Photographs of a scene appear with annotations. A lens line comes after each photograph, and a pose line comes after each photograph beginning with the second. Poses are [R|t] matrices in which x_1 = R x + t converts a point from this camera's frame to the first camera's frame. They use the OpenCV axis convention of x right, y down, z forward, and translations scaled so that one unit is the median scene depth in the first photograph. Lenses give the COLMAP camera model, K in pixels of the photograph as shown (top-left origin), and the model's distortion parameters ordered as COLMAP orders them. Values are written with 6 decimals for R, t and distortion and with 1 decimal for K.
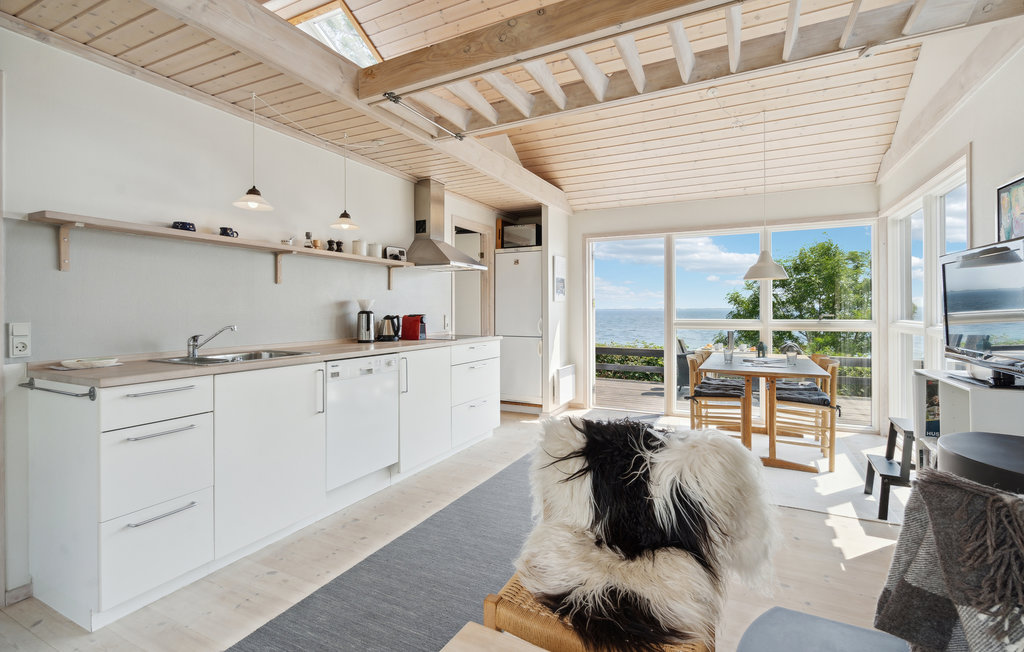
lens RADIAL K [[473.2, 0, 512.9], [0, 473.2, 310.9], [0, 0, 1]] dist [-0.001026, -0.000091]
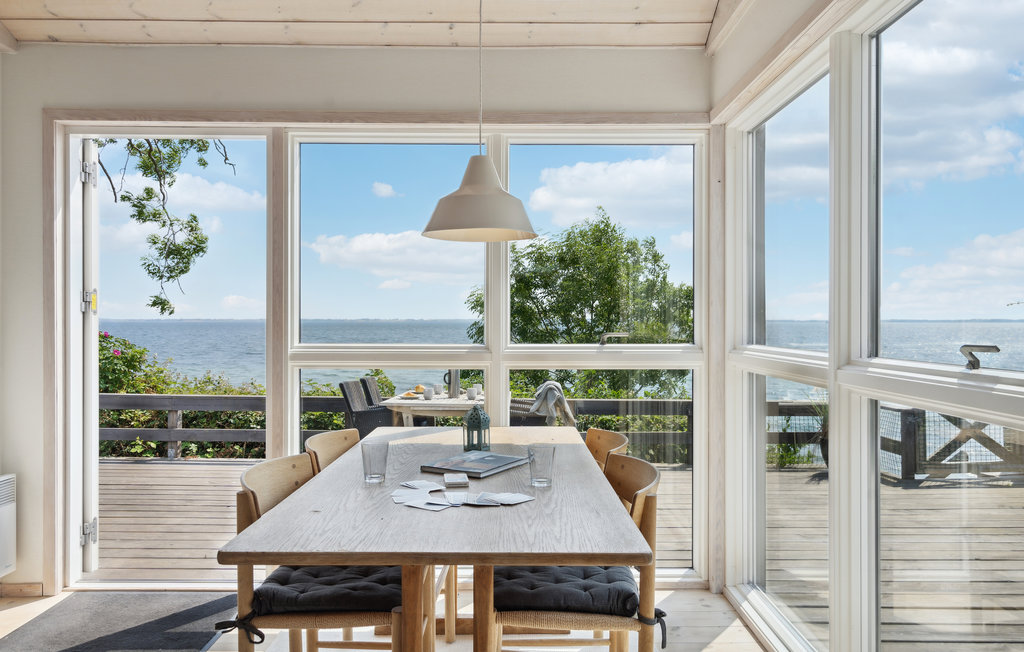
lens RADIAL K [[696.0, 0, 512.0], [0, 696.0, 326.0], [0, 0, 1]] dist [0.007831, -0.001152]
pose [[0.893678, 0.001417, 0.448707, 0.280541], [-0.003613, 0.999985, 0.004036, -0.000922], [-0.448694, -0.005228, 0.893670, 0.455280]]
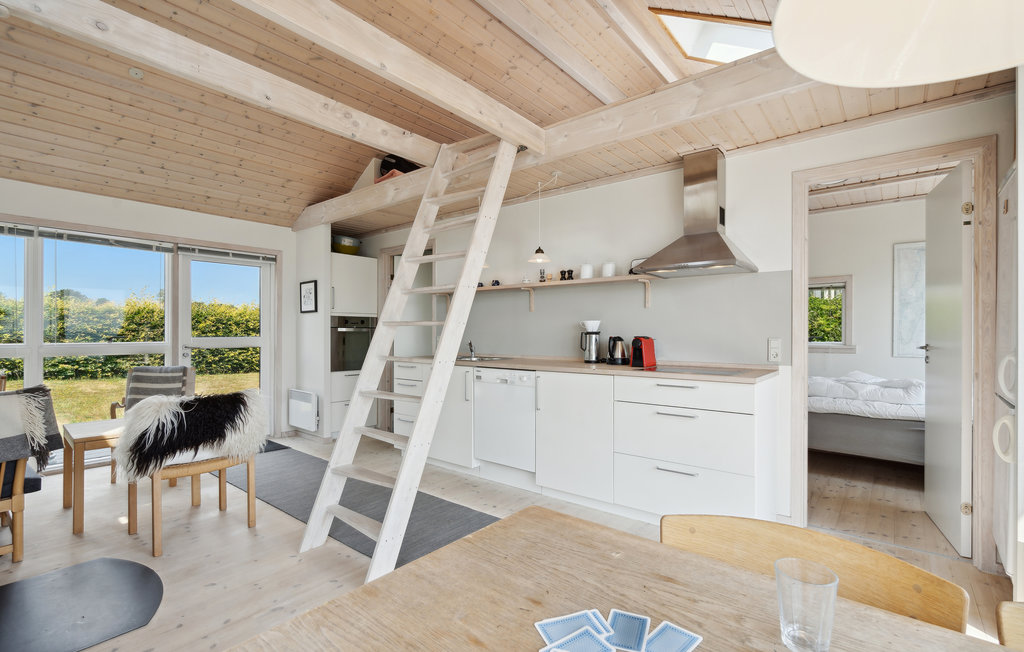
lens RADIAL K [[467.7, 0, 509.8], [0, 467.7, 332.6], [0, 0, 1]] dist [-0.000484, -0.000005]
pose [[-0.222708, 0.004953, -0.974873, 0.547632], [0.000778, 0.999988, 0.004903, -0.002308], [0.974885, 0.000334, -0.222709, 0.804959]]
